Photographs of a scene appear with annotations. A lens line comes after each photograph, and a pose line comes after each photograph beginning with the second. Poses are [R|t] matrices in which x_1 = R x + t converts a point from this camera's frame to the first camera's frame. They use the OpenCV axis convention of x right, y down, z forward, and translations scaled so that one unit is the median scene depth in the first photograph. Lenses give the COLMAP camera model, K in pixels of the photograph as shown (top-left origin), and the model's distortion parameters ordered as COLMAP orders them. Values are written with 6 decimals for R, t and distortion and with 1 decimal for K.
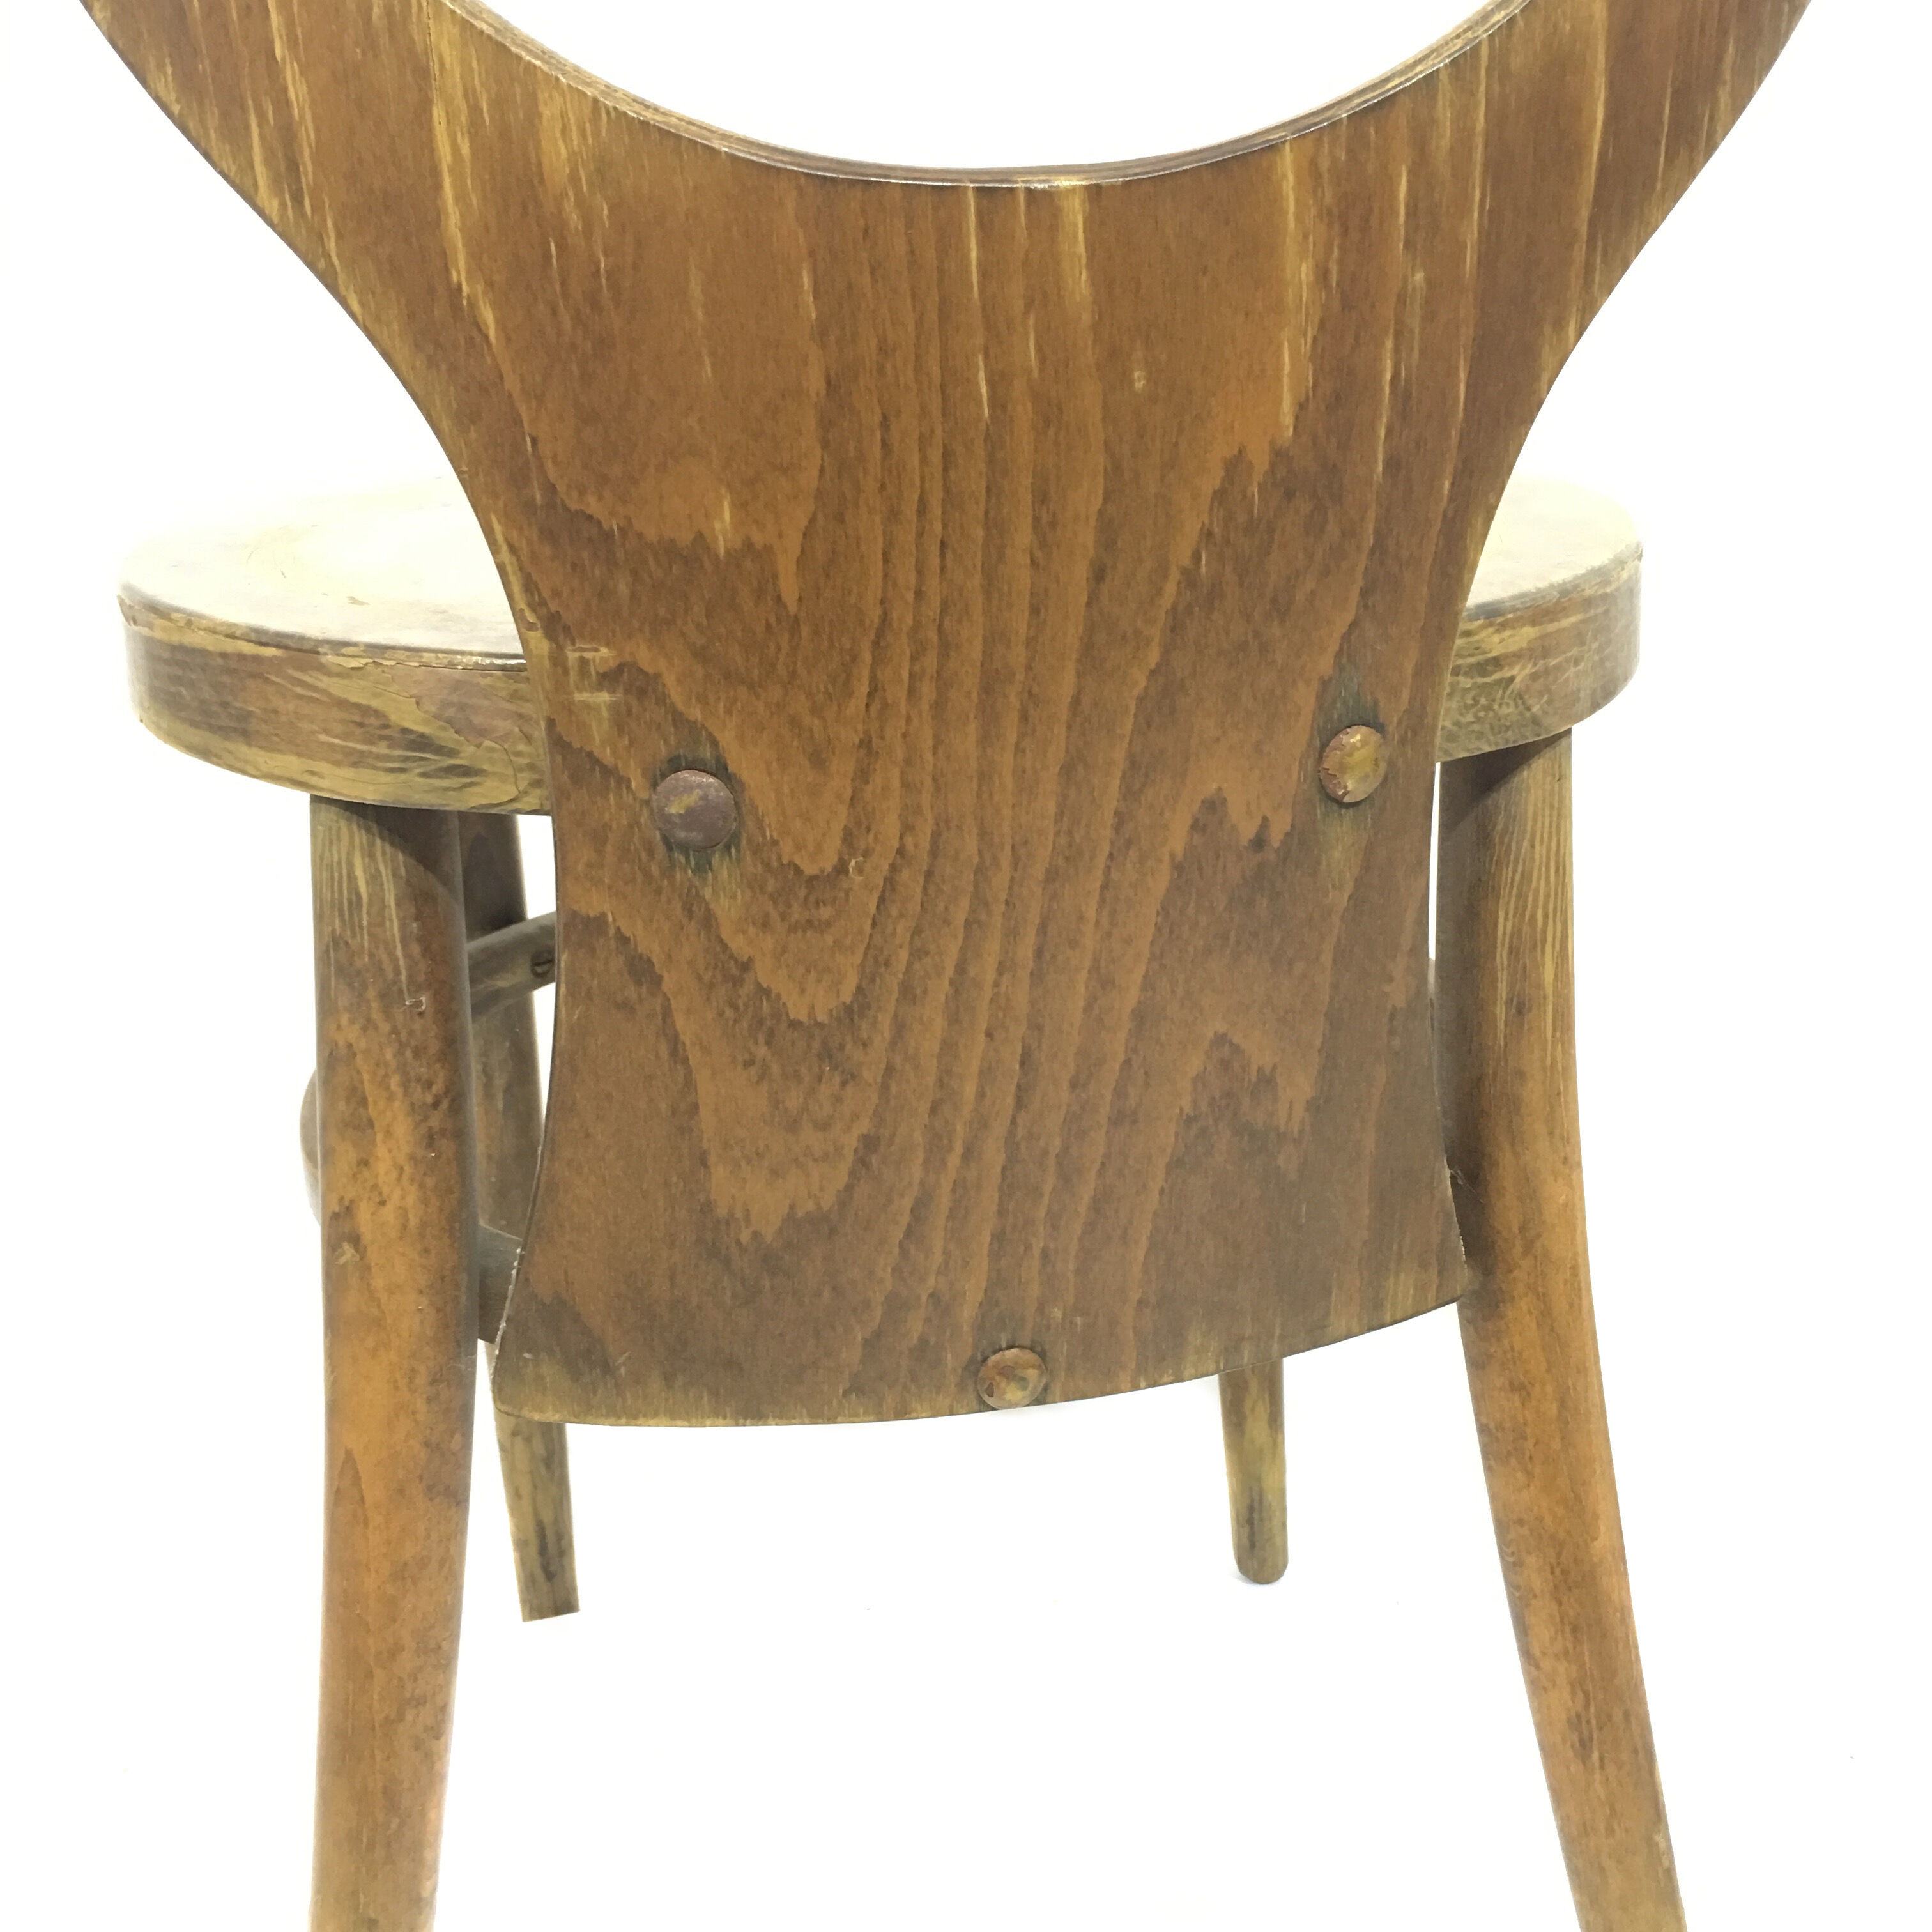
lens RADIAL K [[2236.1, 0, 966.0], [0, 2236.1, 966.0], [0, 0, 1]] dist [0.054472, -0.015856]
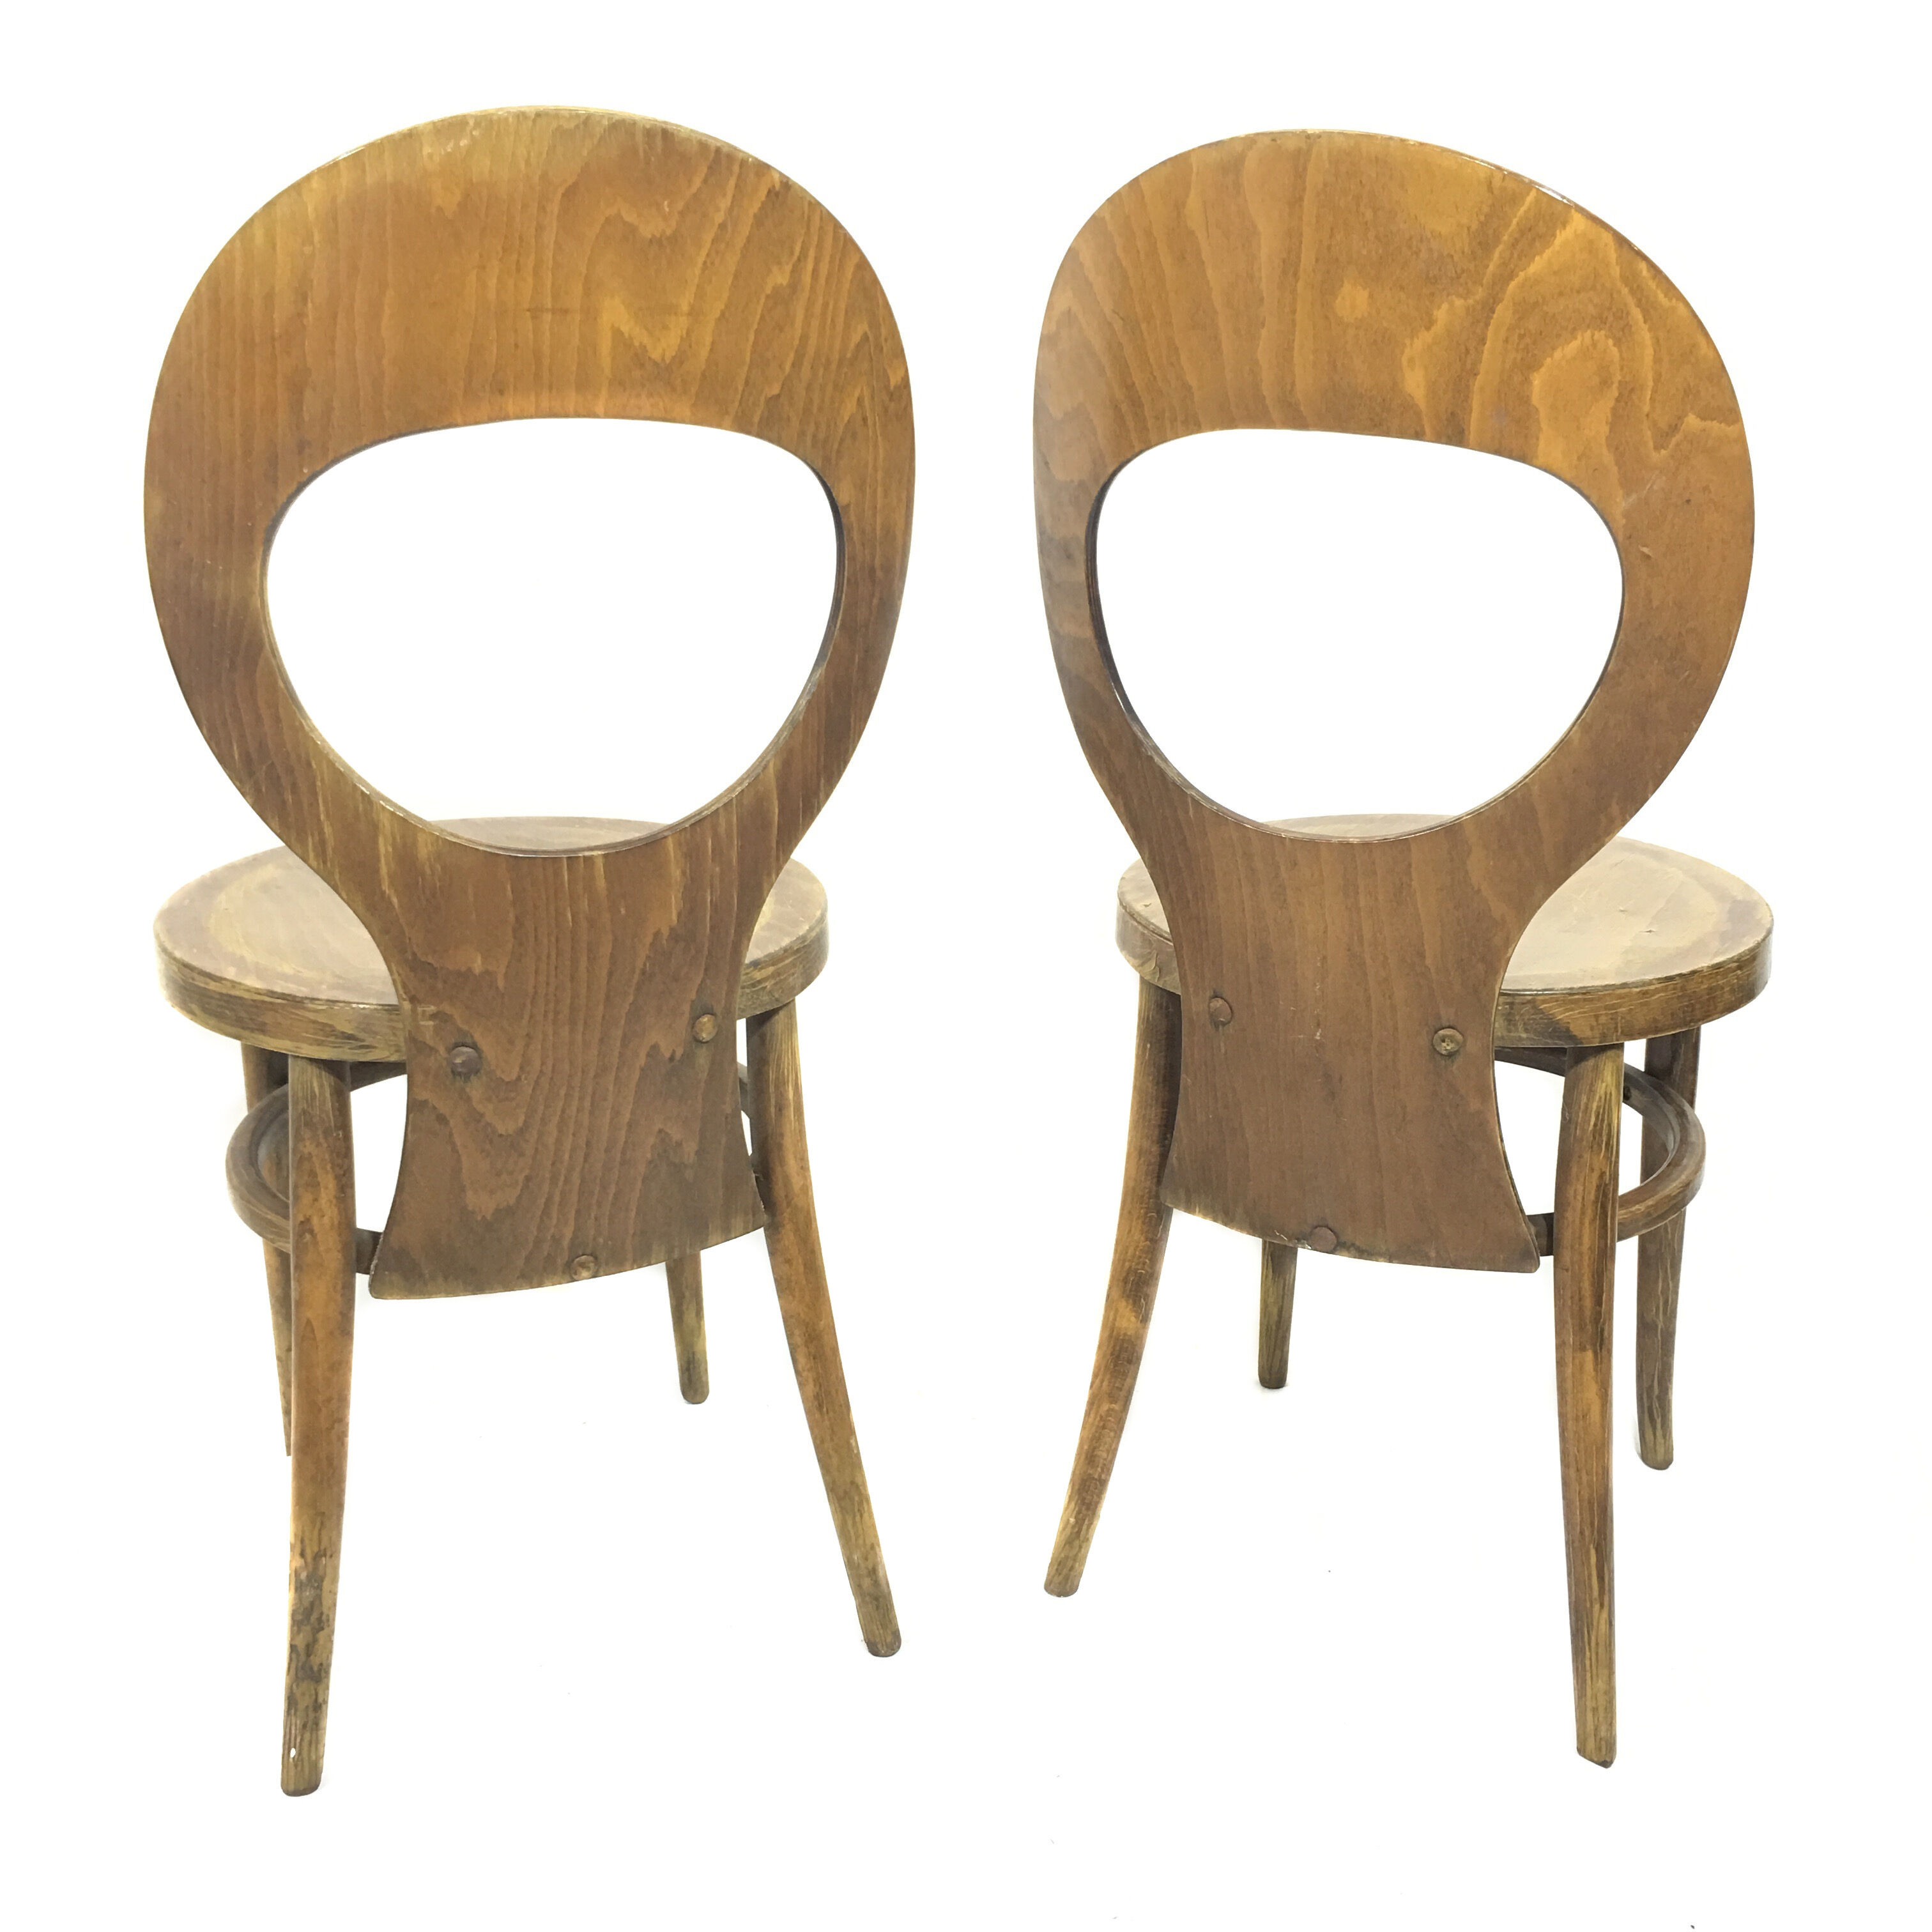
lens RADIAL K [[2236.1, 0, 966.0], [0, 2236.1, 966.0], [0, 0, 1]] dist [0.054472, -0.015856]
pose [[0.968568, -0.040051, 0.245505, -0.188407], [0.042472, 0.999087, -0.004575, -0.141603], [-0.245098, 0.014858, 0.969385, -1.746091]]
